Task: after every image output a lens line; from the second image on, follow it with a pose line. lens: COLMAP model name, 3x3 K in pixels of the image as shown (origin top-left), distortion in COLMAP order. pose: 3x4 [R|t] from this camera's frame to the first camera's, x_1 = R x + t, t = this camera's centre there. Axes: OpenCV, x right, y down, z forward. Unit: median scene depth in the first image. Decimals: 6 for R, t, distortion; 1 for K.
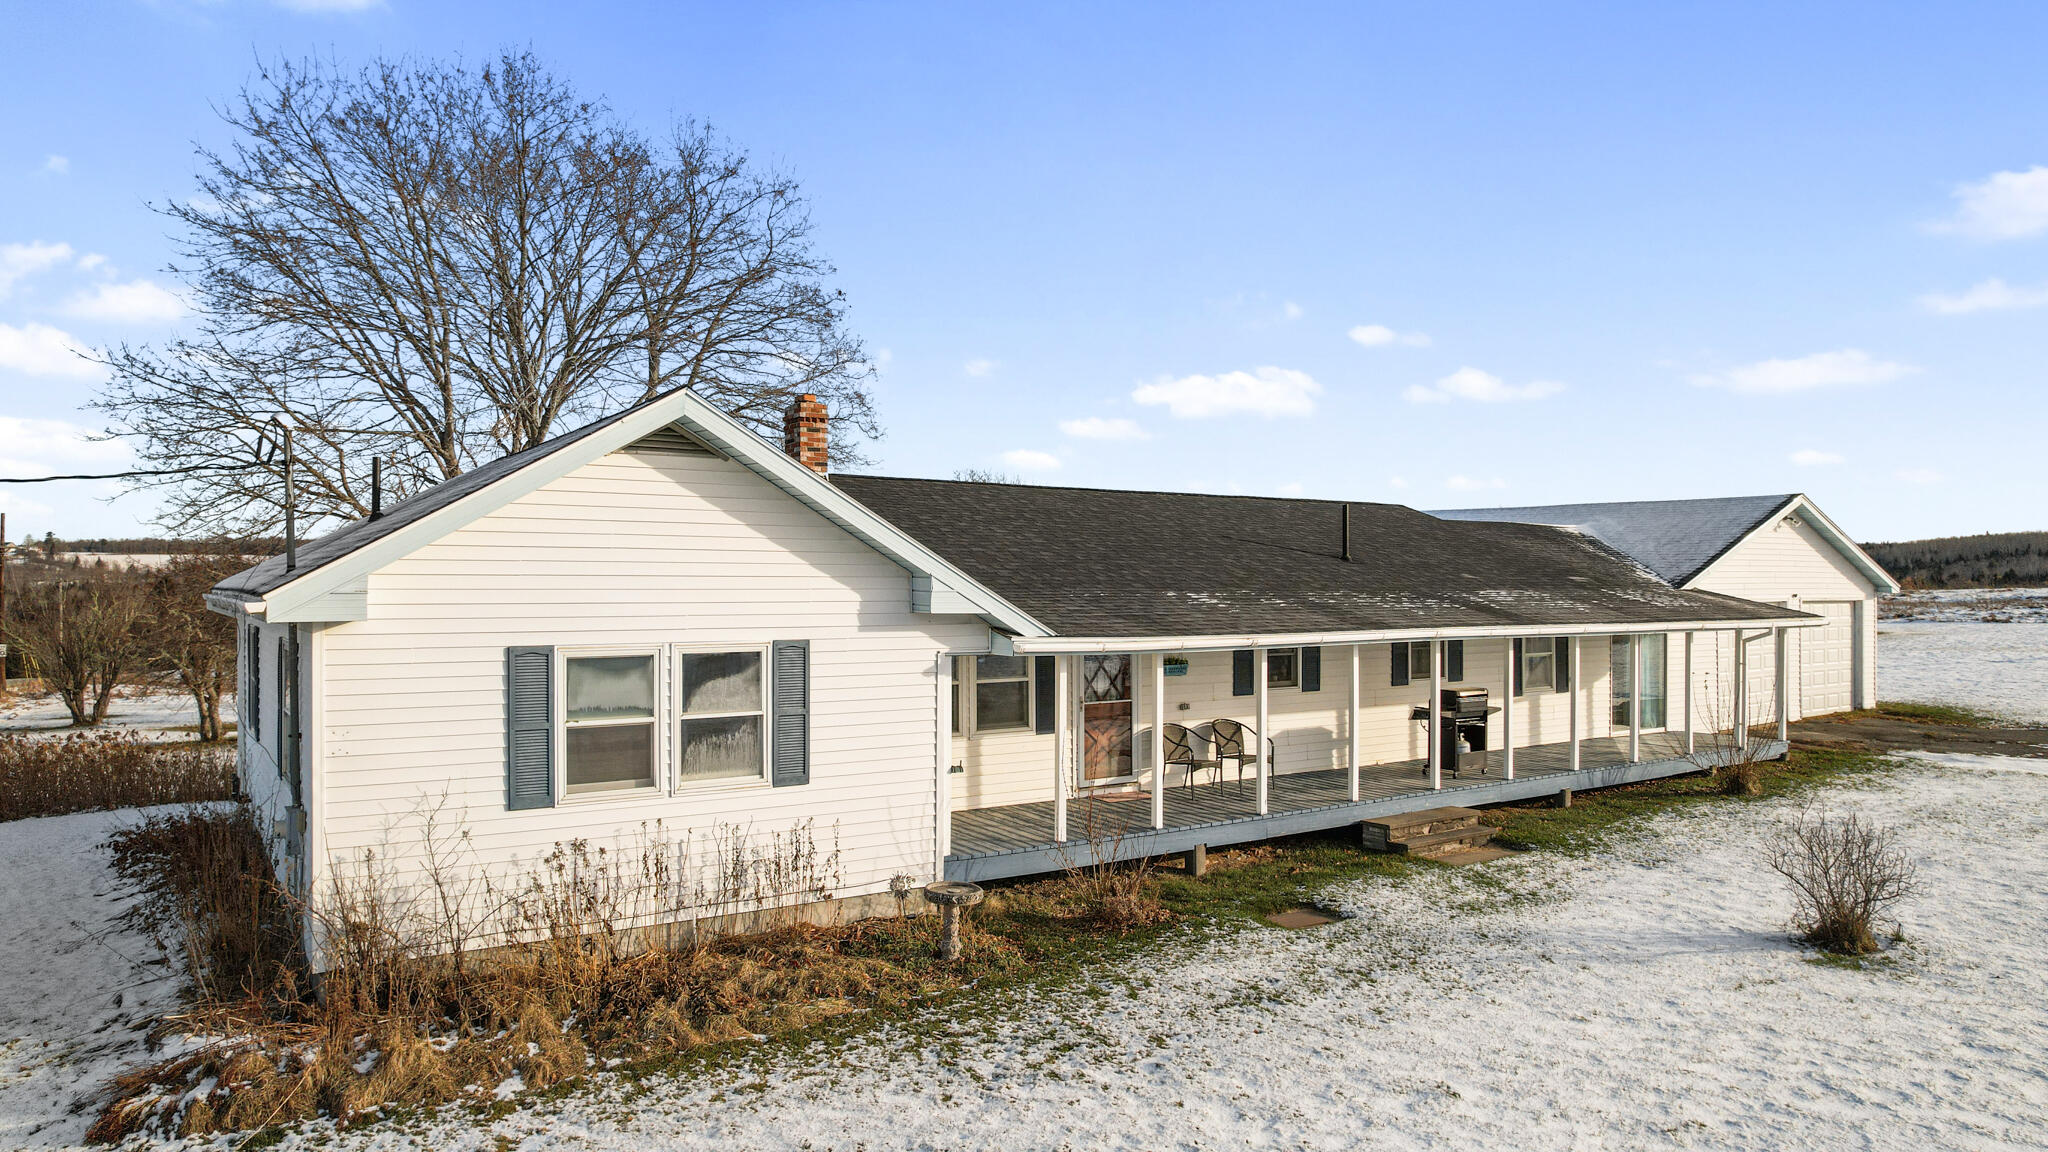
lens RADIAL K [[1311.6, 0, 1037.0], [0, 1311.6, 587.9], [0, 0, 1]] dist [-0.075266, 0.076223]
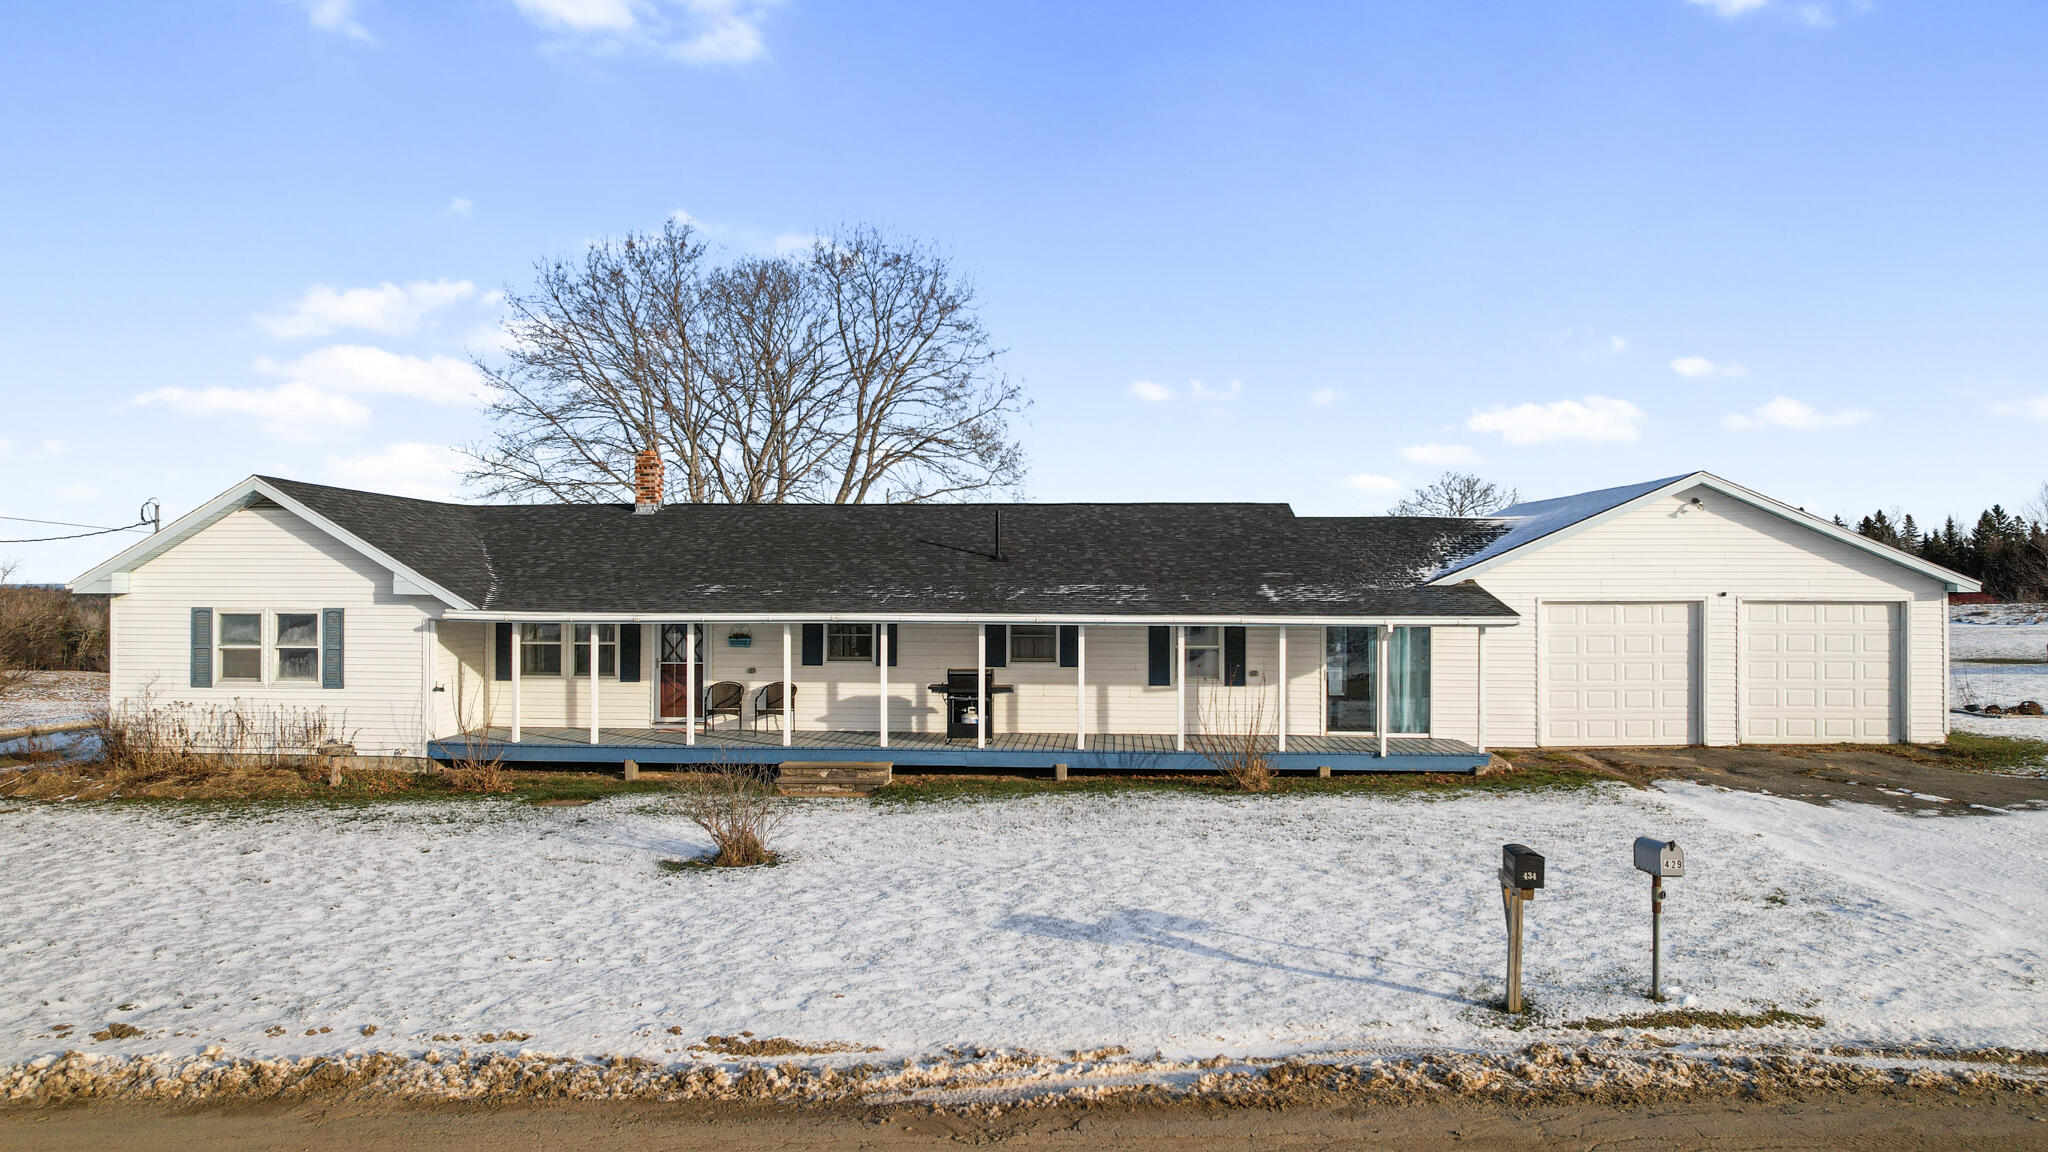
lens RADIAL K [[1311.6, 0, 1037.0], [0, 1311.6, 587.9], [0, 0, 1]] dist [-0.075266, 0.076223]
pose [[0.781271, 0.014729, -0.624018, 1.662473], [-0.001875, 0.999772, 0.021250, -0.027068], [0.624189, -0.015432, 0.781121, 0.212946]]
